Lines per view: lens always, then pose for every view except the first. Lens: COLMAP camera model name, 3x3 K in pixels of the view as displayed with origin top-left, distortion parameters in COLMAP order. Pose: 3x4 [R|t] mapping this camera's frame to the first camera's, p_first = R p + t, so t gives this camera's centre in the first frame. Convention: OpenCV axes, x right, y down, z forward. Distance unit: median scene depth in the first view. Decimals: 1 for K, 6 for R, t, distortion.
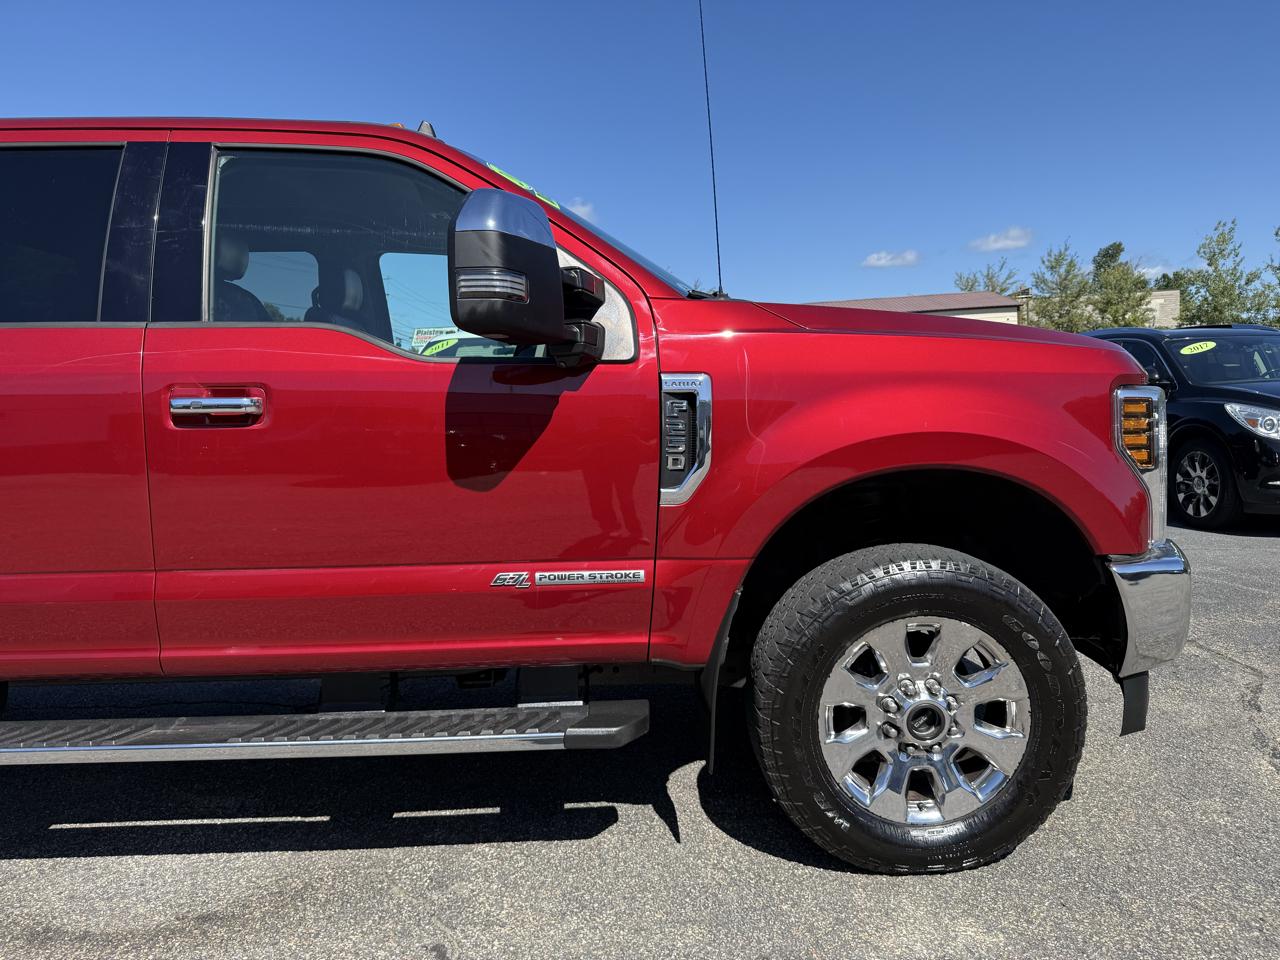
lens RADIAL K [[901.3, 0, 648.6], [0, 901.3, 482.5], [0, 0, 1]] dist [0.040197, -0.045524]
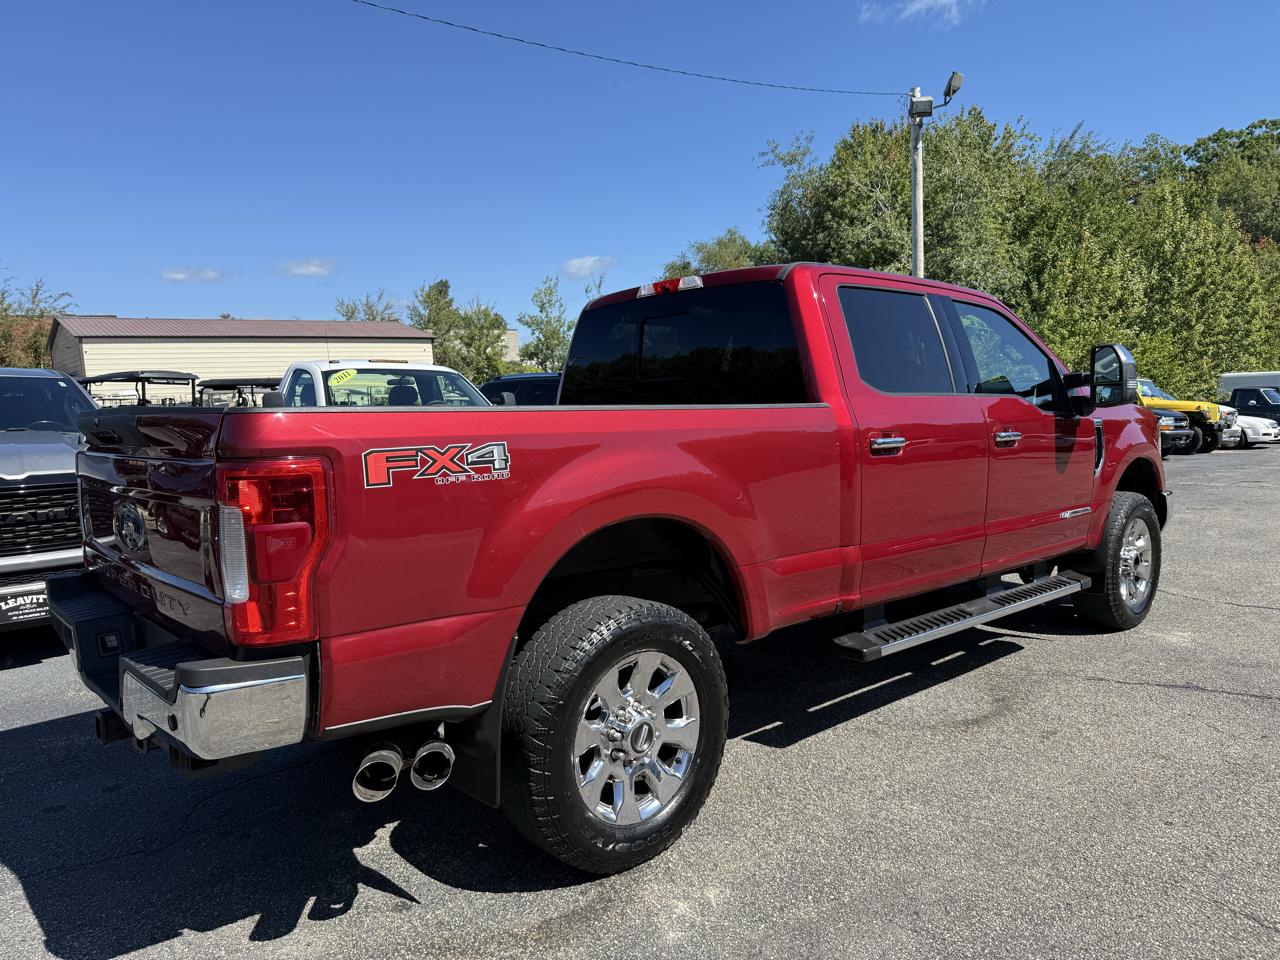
lens RADIAL K [[901.3, 0, 649.1], [0, 901.3, 480.3], [0, 0, 1]] dist [0.040197, -0.045524]
pose [[0.757404, -0.046463, 0.651291, -2.172328], [0.063934, 0.997949, -0.003158, -0.029840], [-0.649809, 0.044032, 0.758821, -0.007251]]
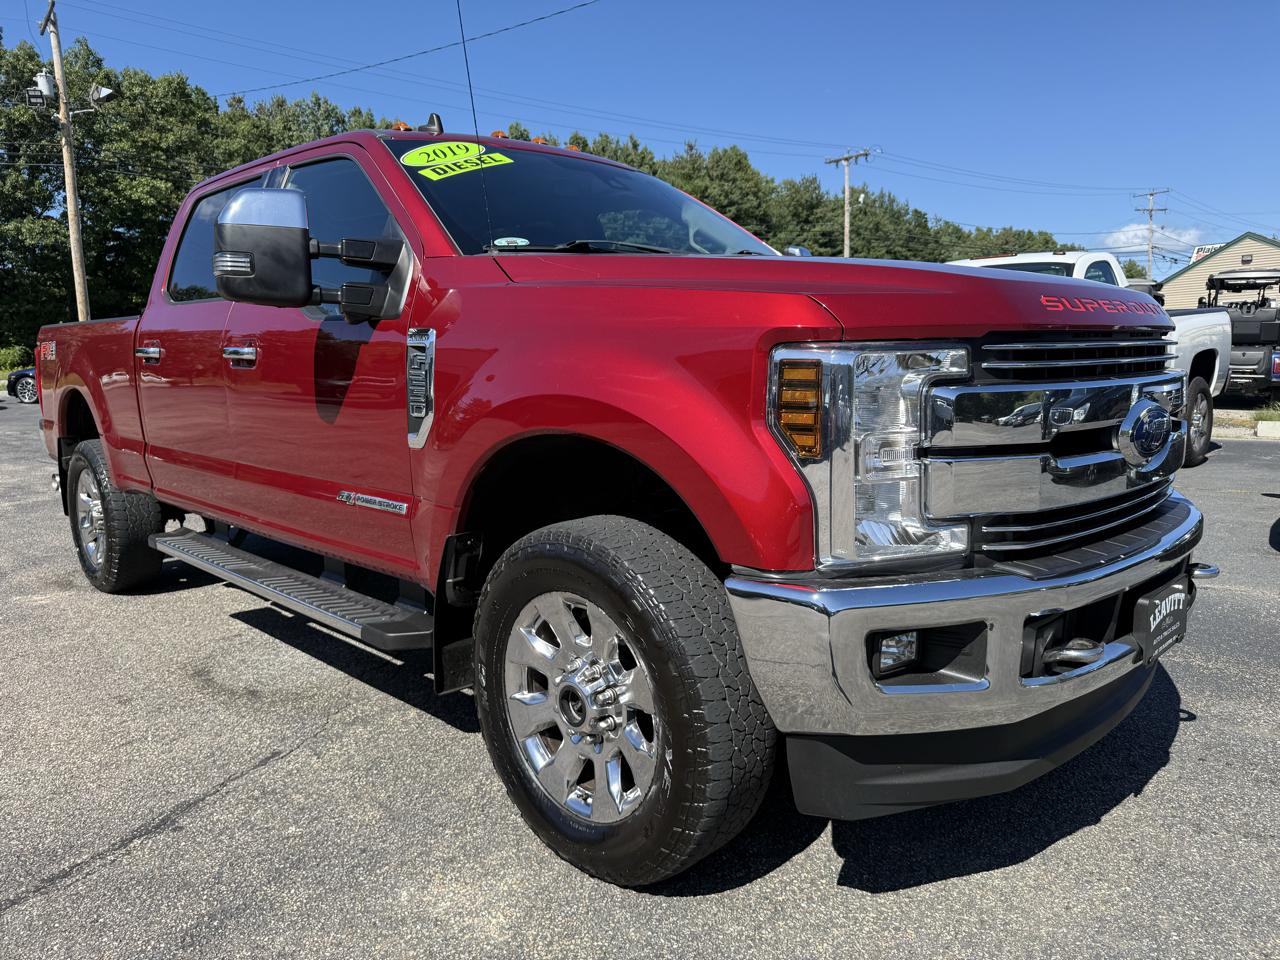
lens RADIAL K [[901.3, 0, 646.4], [0, 901.3, 478.8], [0, 0, 1]] dist [0.040197, -0.045524]
pose [[0.691565, 0.112570, -0.713489, 0.953357], [-0.061821, 0.993381, 0.096808, -0.060070], [0.719664, -0.022841, 0.693947, 0.403543]]
